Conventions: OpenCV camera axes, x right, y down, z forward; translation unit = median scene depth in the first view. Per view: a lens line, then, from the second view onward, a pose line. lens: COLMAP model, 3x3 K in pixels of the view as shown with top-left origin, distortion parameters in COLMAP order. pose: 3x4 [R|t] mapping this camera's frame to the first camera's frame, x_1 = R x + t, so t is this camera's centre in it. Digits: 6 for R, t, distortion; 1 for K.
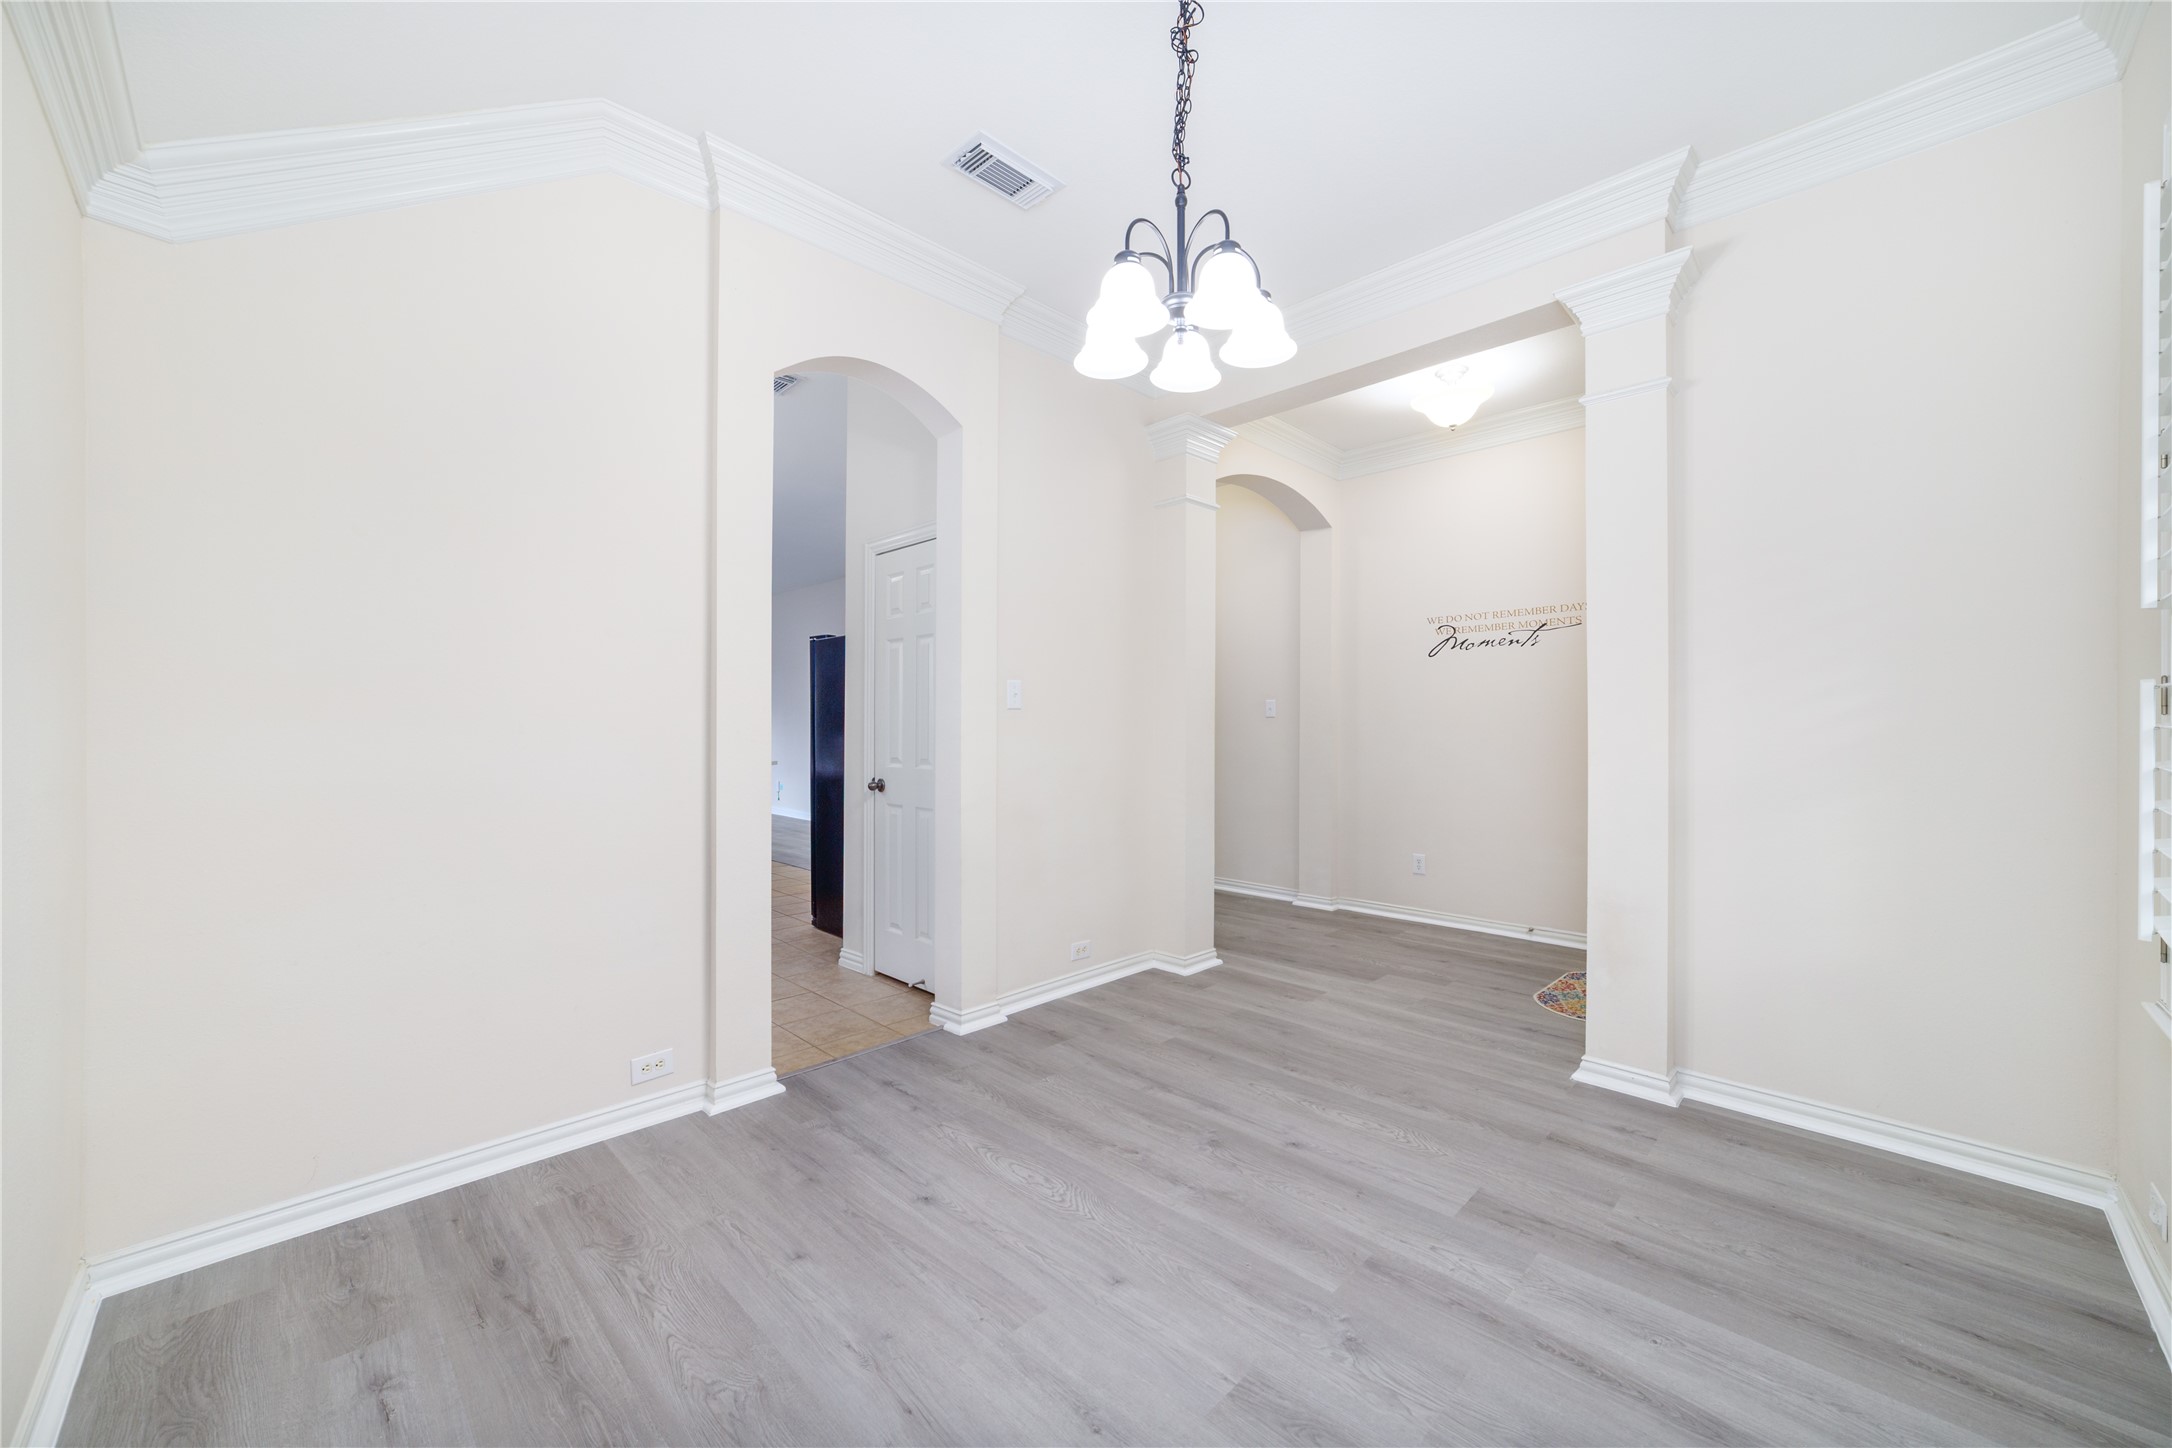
lens RADIAL K [[832.6, 0, 1081.0], [0, 832.6, 721.9], [0, 0, 1]] dist [-0.025375, 0.009021]
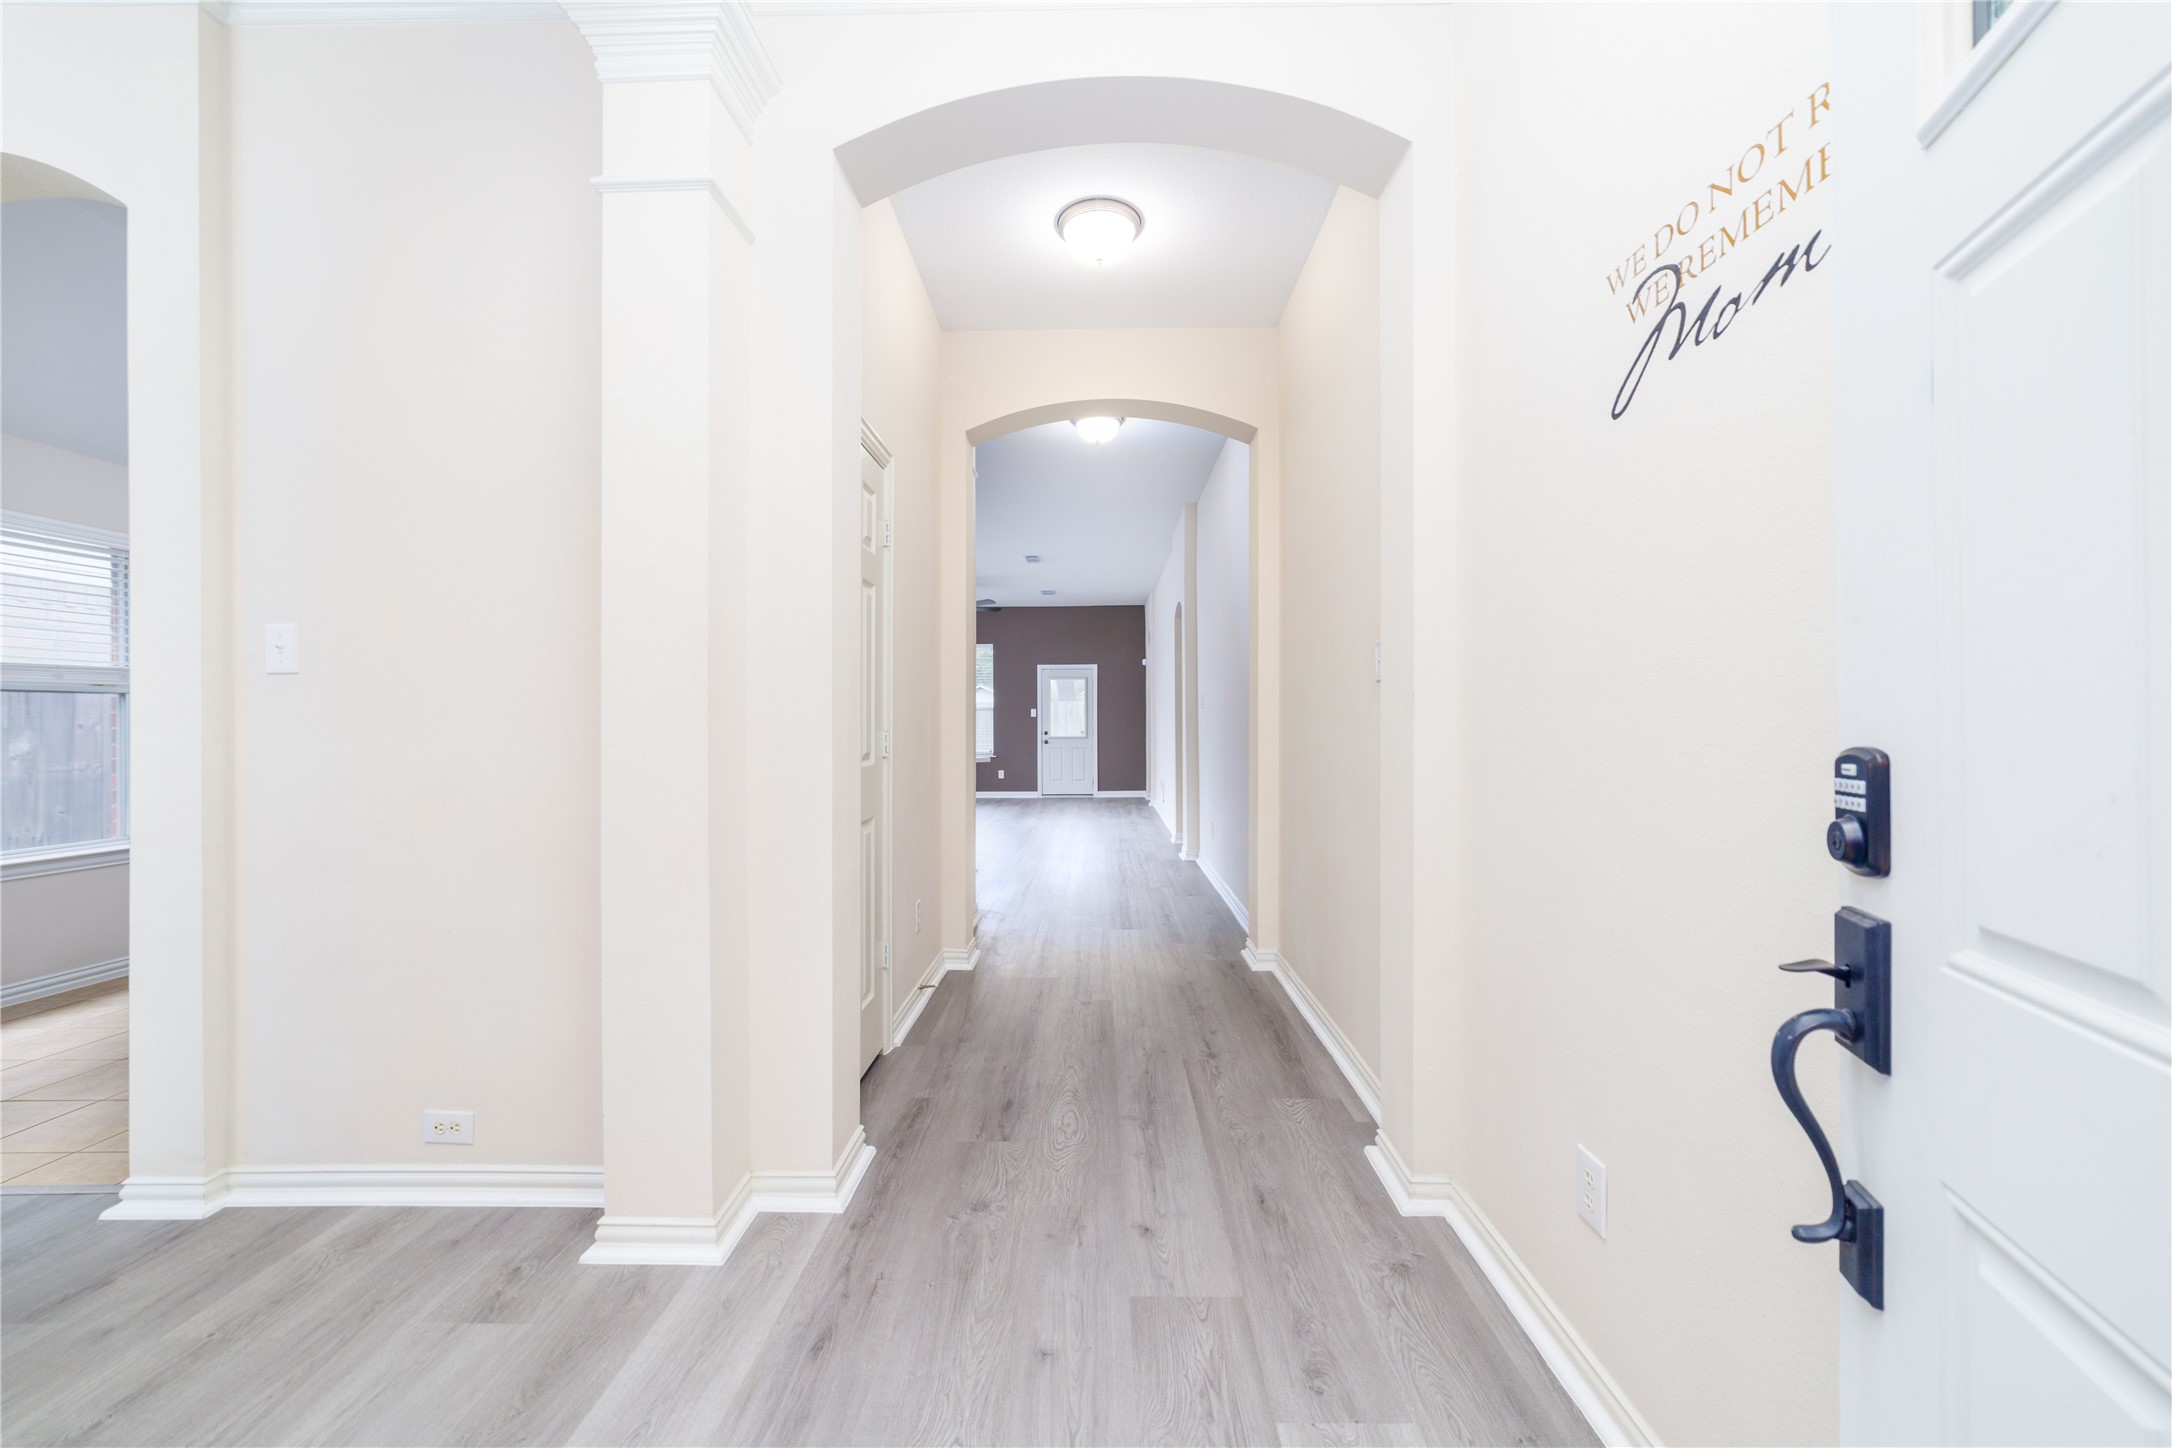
lens RADIAL K [[832.6, 0, 1081.0], [0, 832.6, 721.9], [0, 0, 1]] dist [-0.025375, 0.009021]
pose [[0.690543, -0.002258, -0.723287, 0.967551], [0.009751, 0.999933, 0.006188, 0.025695], [0.723225, -0.011326, 0.690519, 1.375788]]
